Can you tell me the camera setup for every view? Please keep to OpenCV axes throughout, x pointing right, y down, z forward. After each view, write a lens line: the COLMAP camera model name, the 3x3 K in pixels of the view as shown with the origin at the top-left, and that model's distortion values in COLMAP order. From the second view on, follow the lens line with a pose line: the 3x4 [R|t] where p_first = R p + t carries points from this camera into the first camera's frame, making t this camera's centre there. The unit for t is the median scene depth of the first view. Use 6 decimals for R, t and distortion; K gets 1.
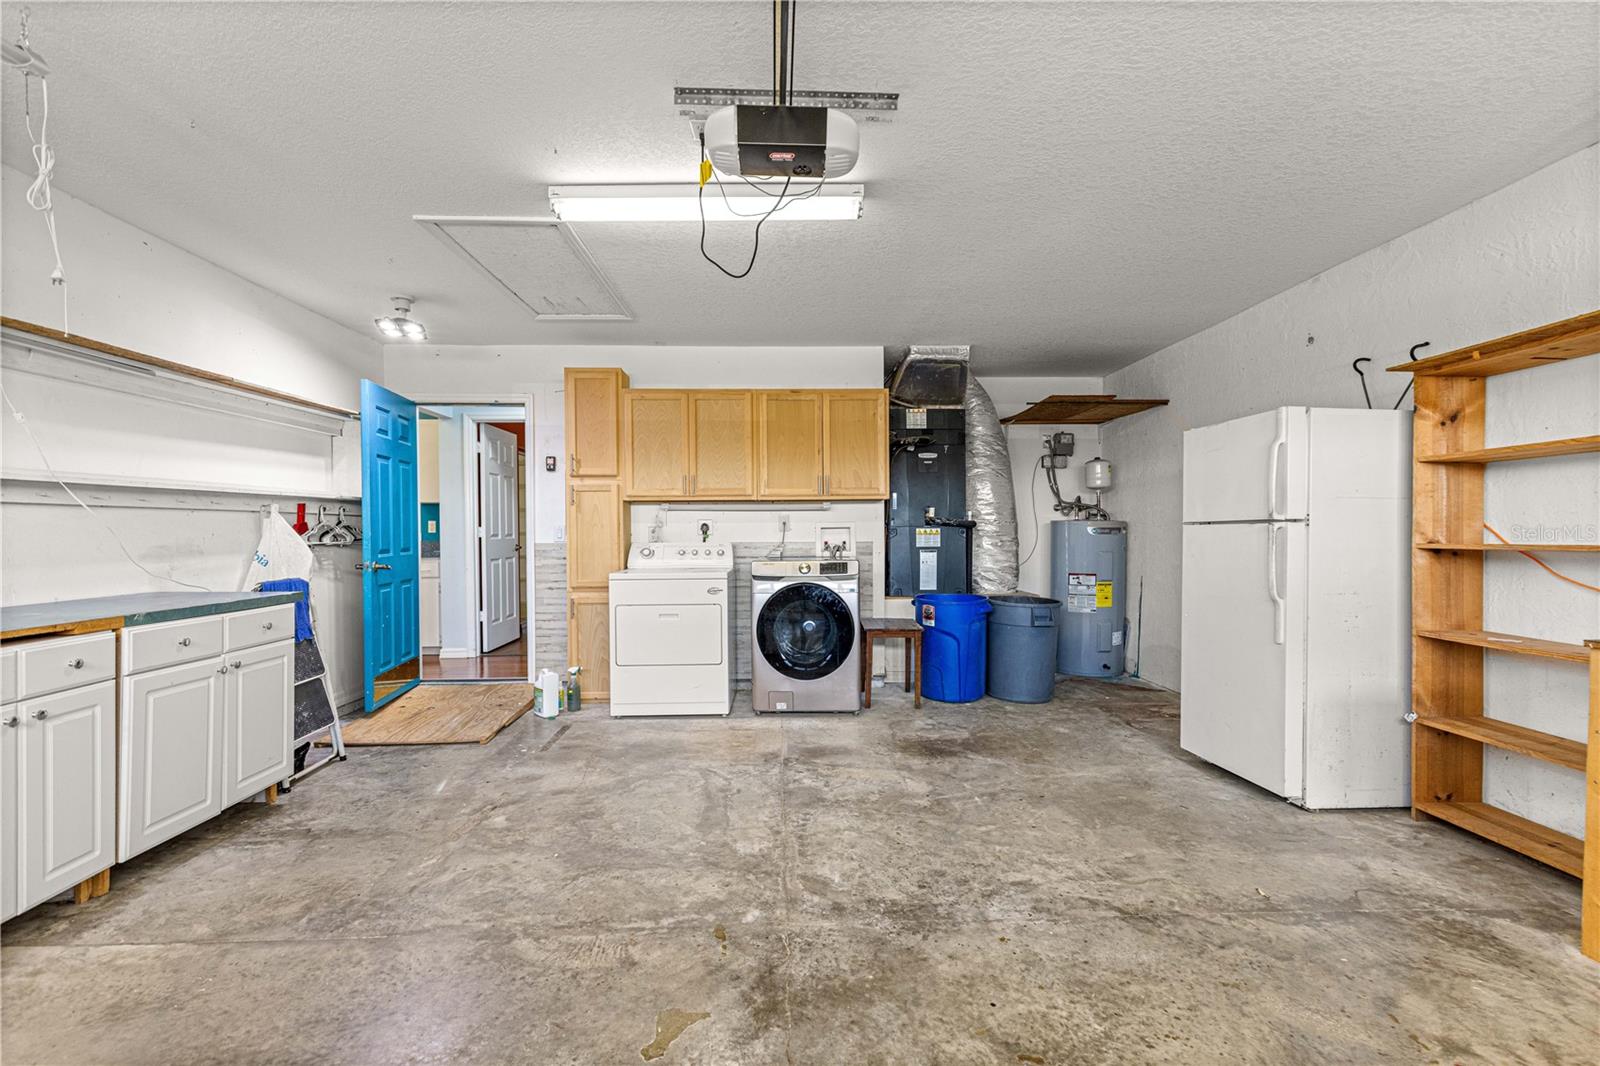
lens RADIAL K [[728.0, 0, 797.9], [0, 728.0, 532.5], [0, 0, 1]] dist [0.005417, -0.000112]
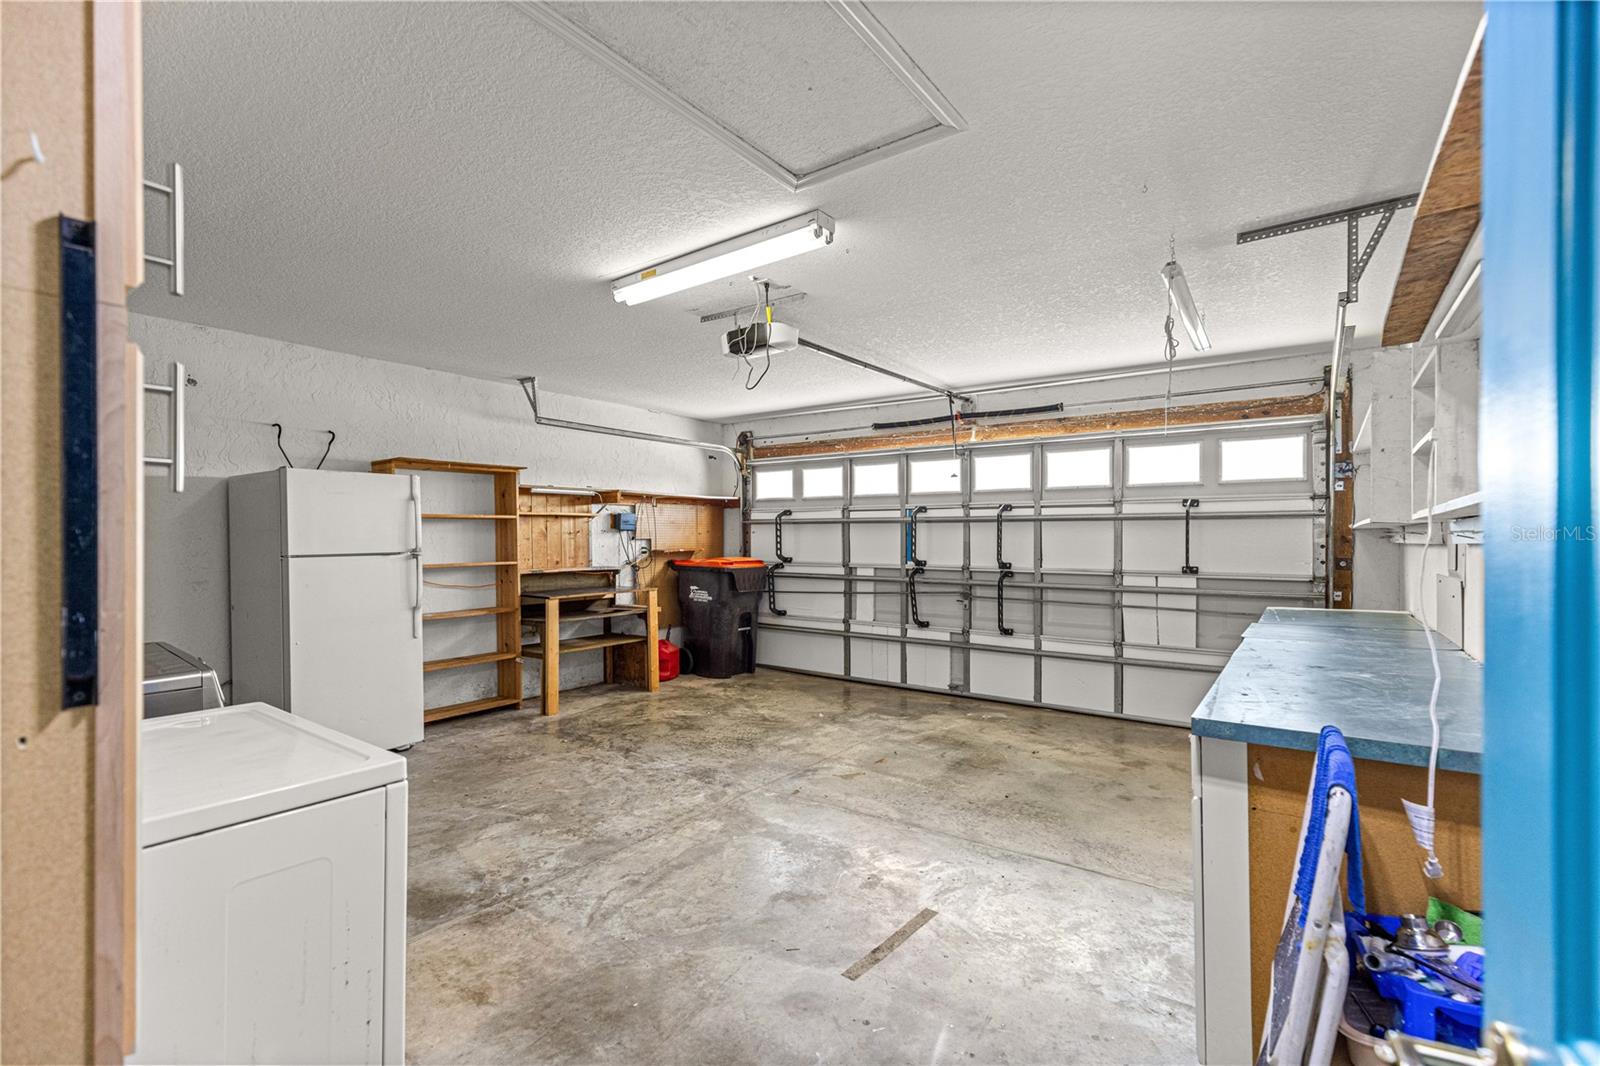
lens RADIAL K [[728.0, 0, 797.9], [0, 728.0, 532.5], [0, 0, 1]] dist [0.005417, -0.000112]
pose [[-0.796892, 0.006837, 0.604083, -0.887506], [0.004919, 0.999976, -0.004828, -0.053570], [-0.604102, -0.000876, -0.796906, 1.806624]]
